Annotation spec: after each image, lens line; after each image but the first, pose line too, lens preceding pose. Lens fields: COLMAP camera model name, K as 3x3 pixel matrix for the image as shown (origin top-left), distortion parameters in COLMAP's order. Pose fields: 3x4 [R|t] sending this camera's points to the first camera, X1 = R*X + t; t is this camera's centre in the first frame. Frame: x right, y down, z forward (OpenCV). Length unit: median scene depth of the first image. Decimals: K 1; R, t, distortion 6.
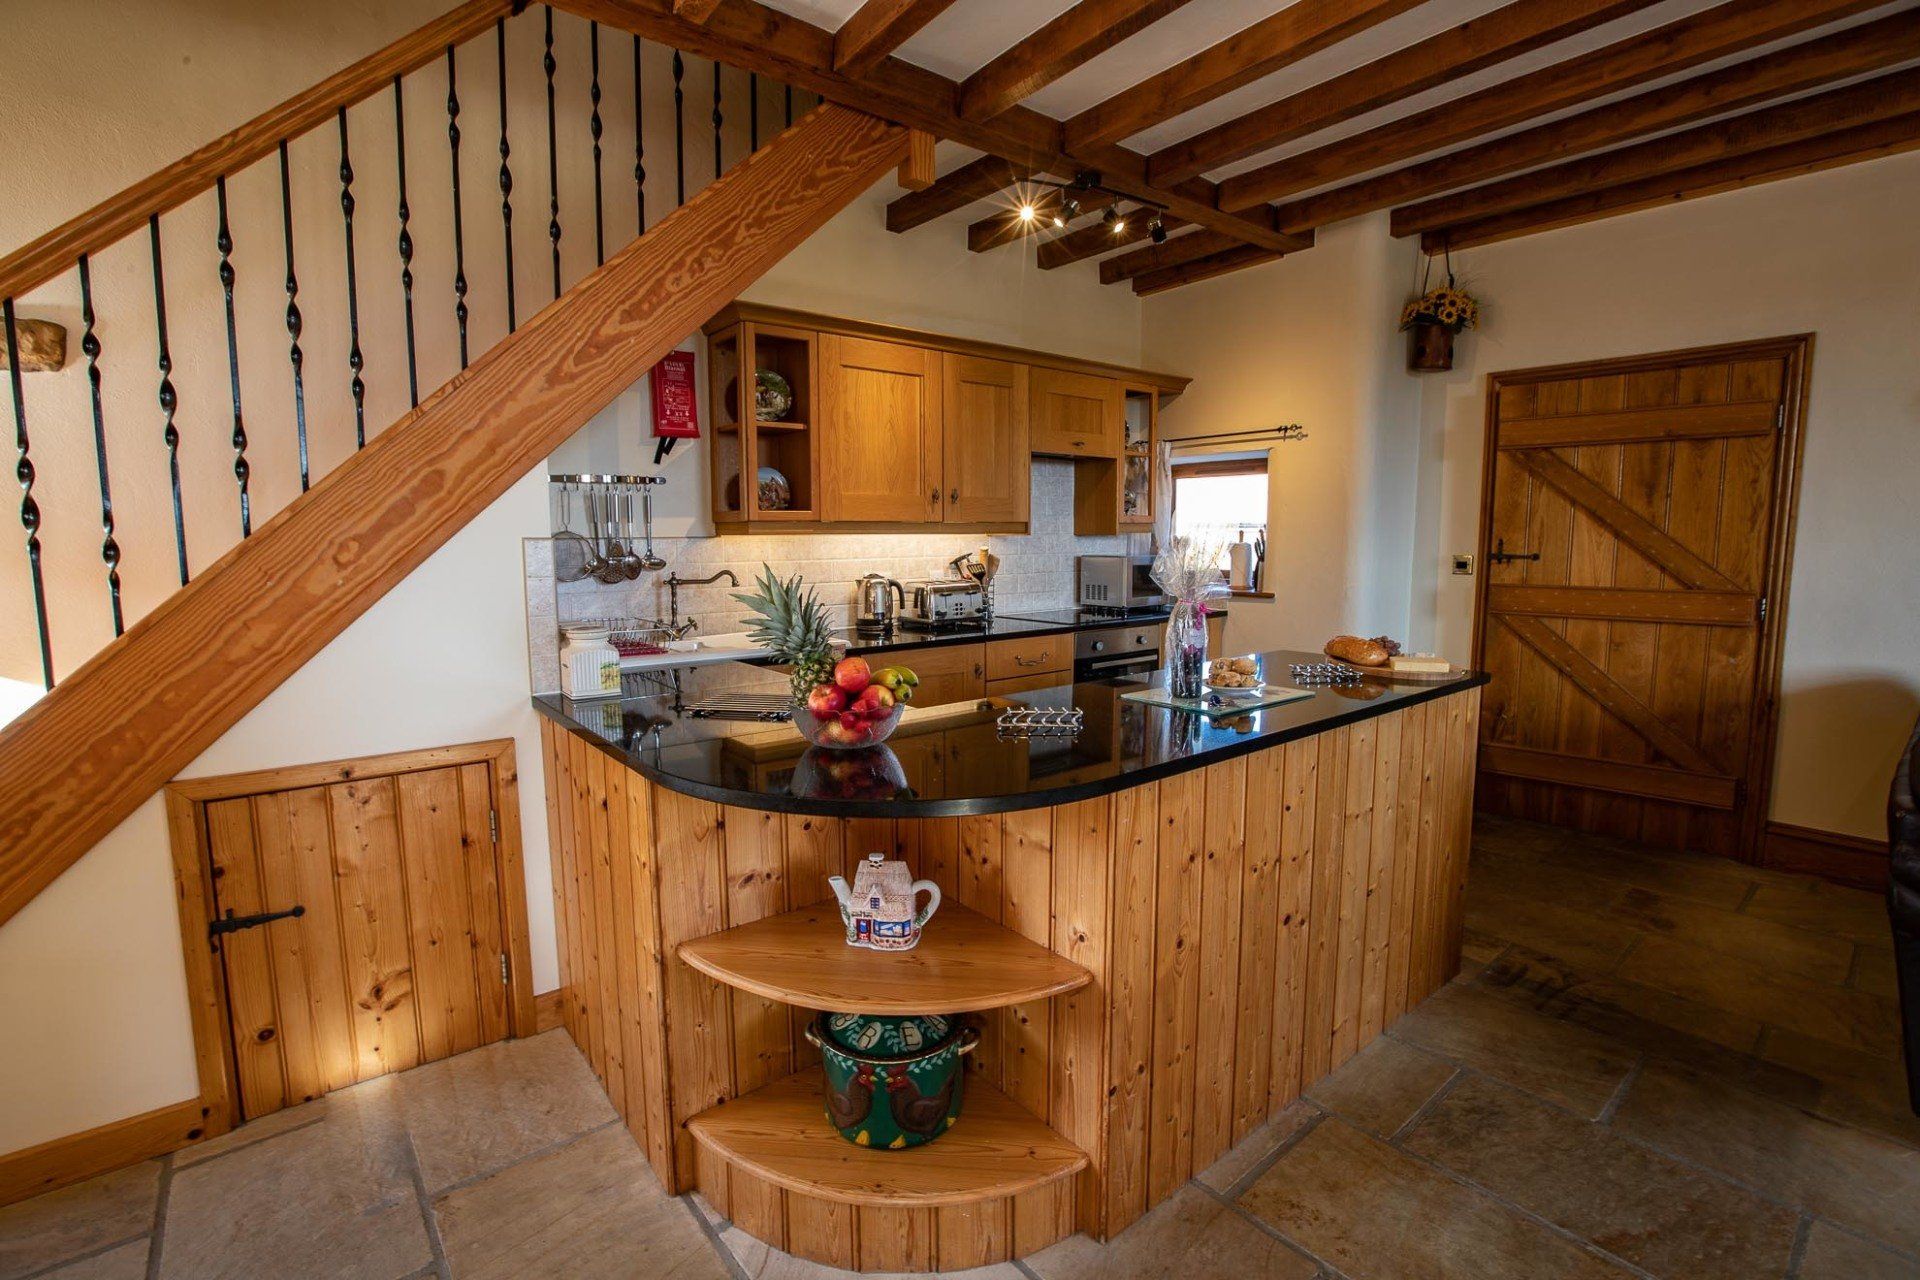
lens RADIAL K [[875.7, 0, 944.5], [0, 875.7, 631.2], [0, 0, 1]] dist [-0.032853, 0.000166]
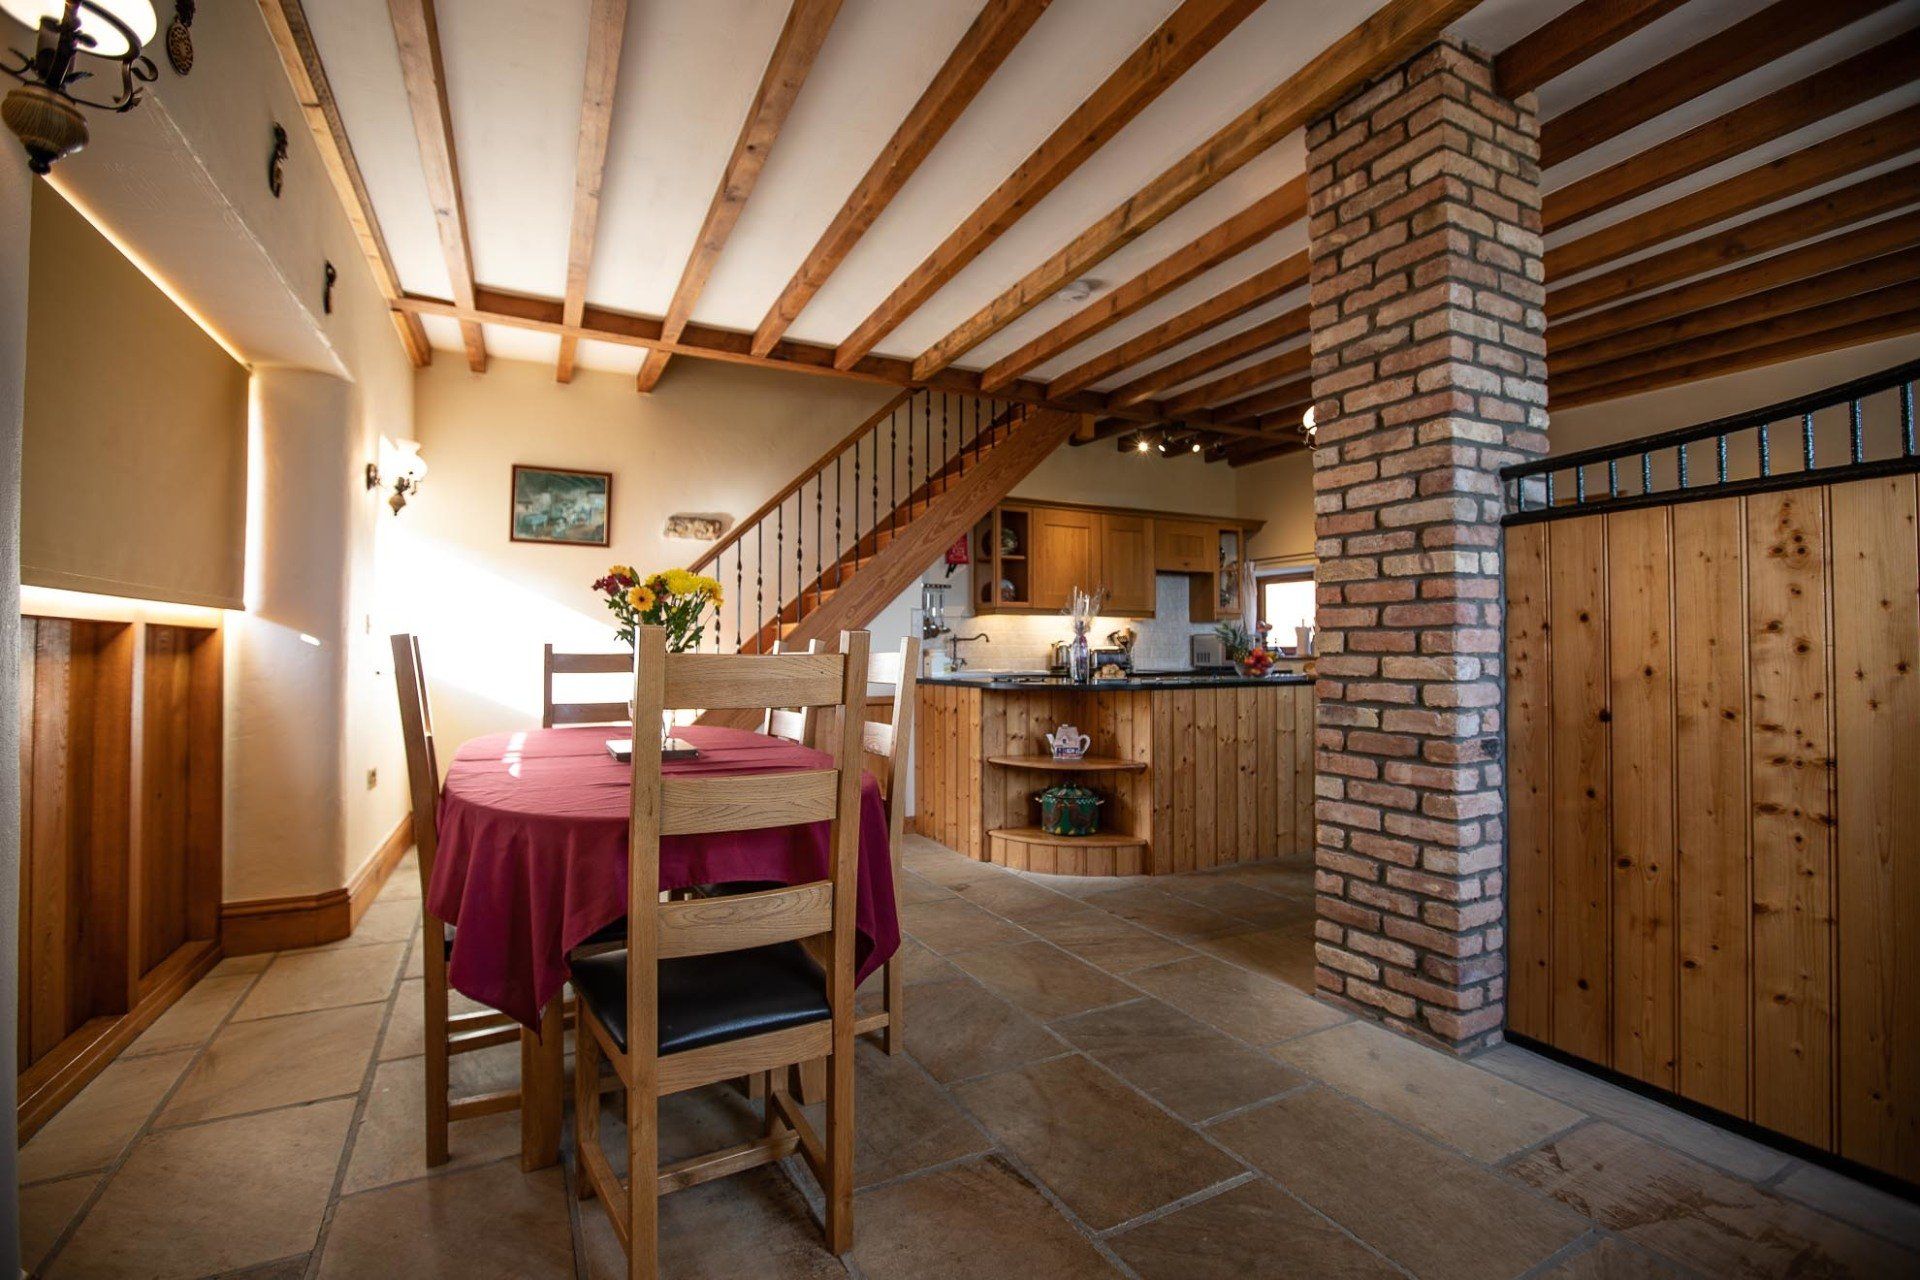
lens RADIAL K [[875.7, 0, 970.0], [0, 875.7, 642.4], [0, 0, 1]] dist [-0.032853, 0.000166]
pose [[0.984806, 0.001530, -0.173650, 0.048320], [-0.022117, 0.992923, -0.116681, 0.165001], [0.172243, 0.118749, 0.977871, -0.820123]]
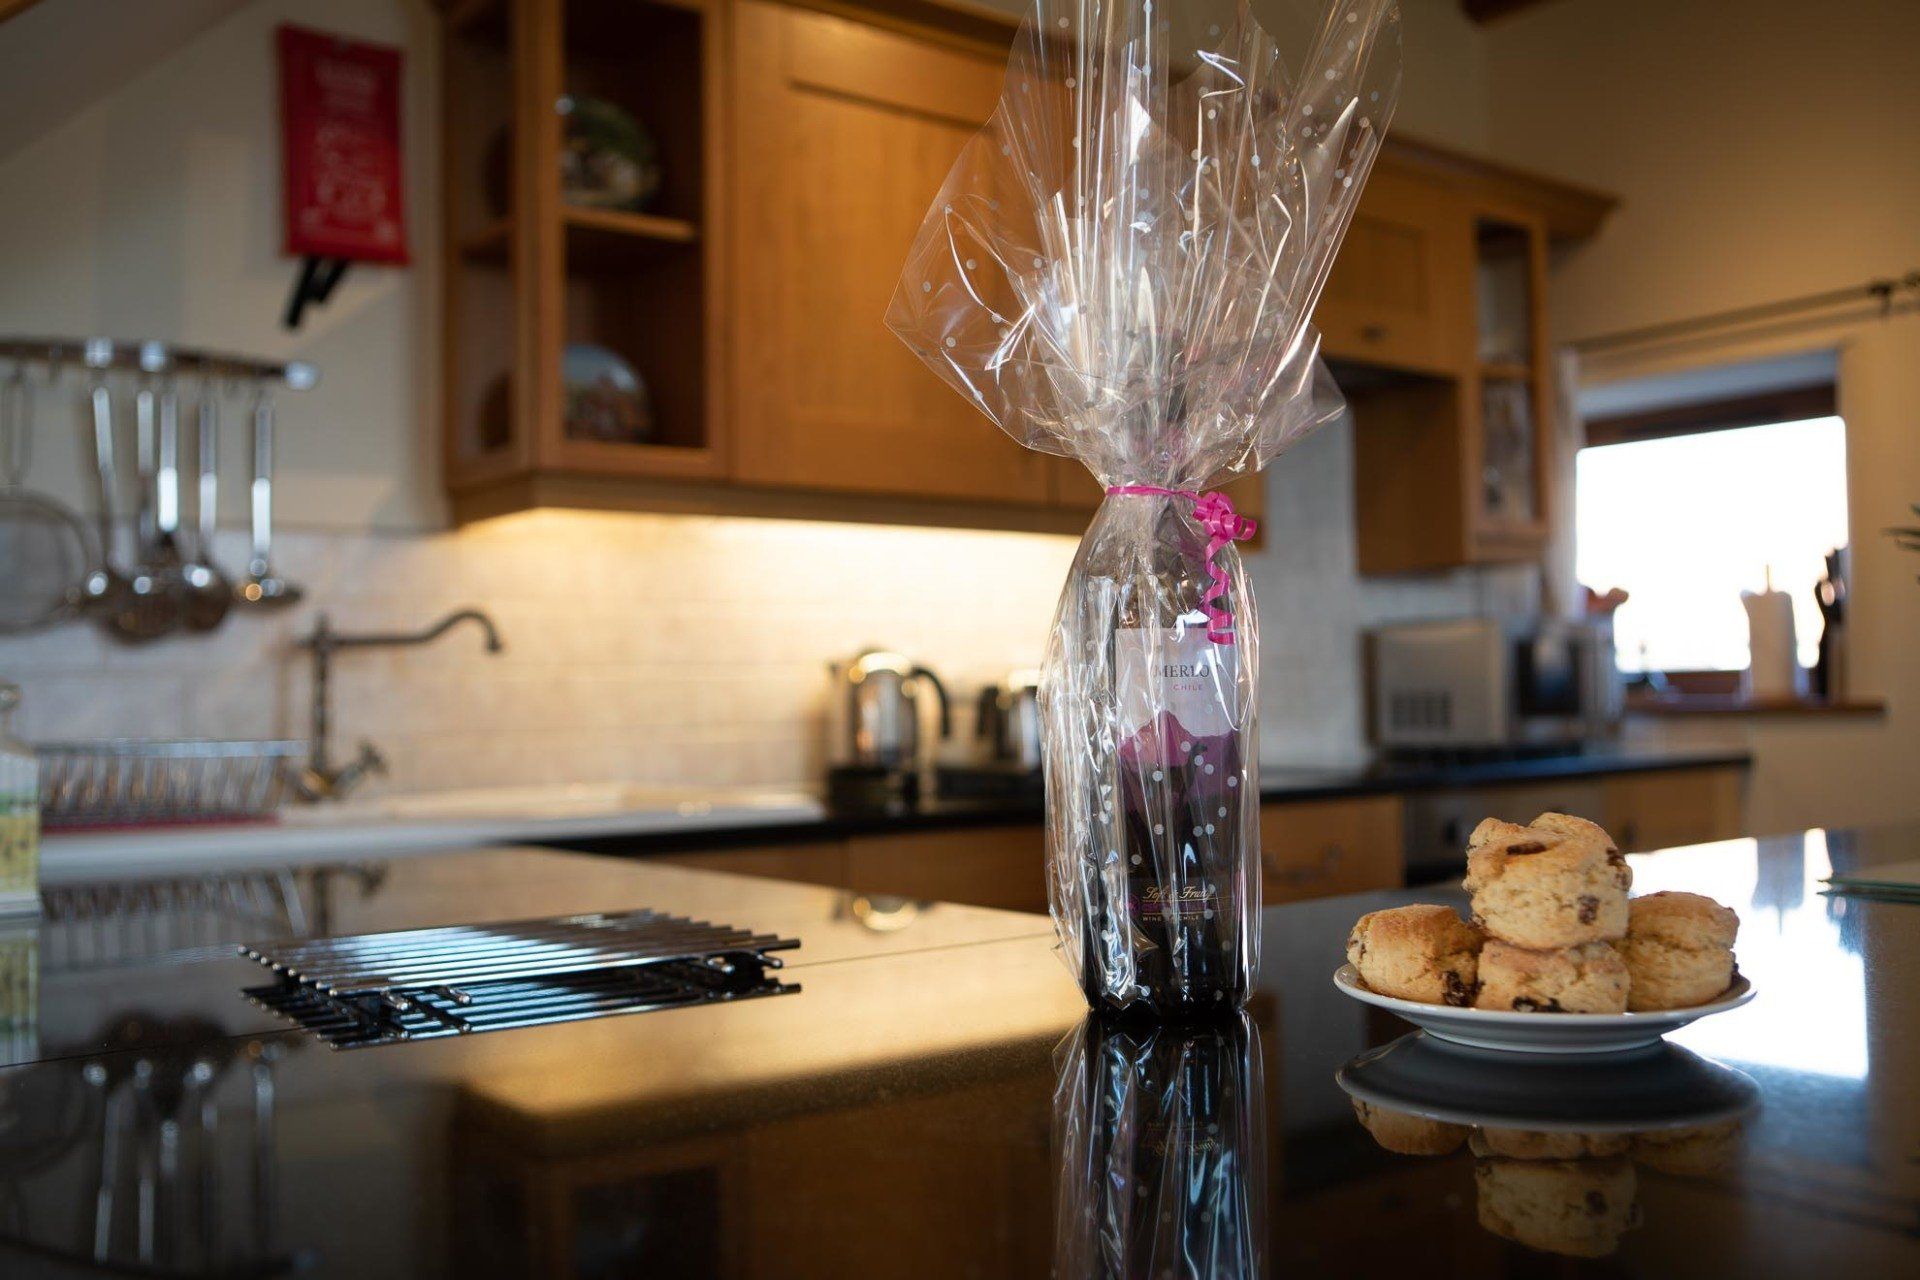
lens RADIAL K [[1772.6, 0, 967.4], [0, 1772.6, 638.4], [0, 0, 1]] dist [-0.024002, 0.000000]
pose [[0.999901, -0.014041, -0.000839, -0.043579], [0.013772, 0.989354, -0.144876, 0.048904], [0.002864, 0.144850, 0.989449, 0.274067]]
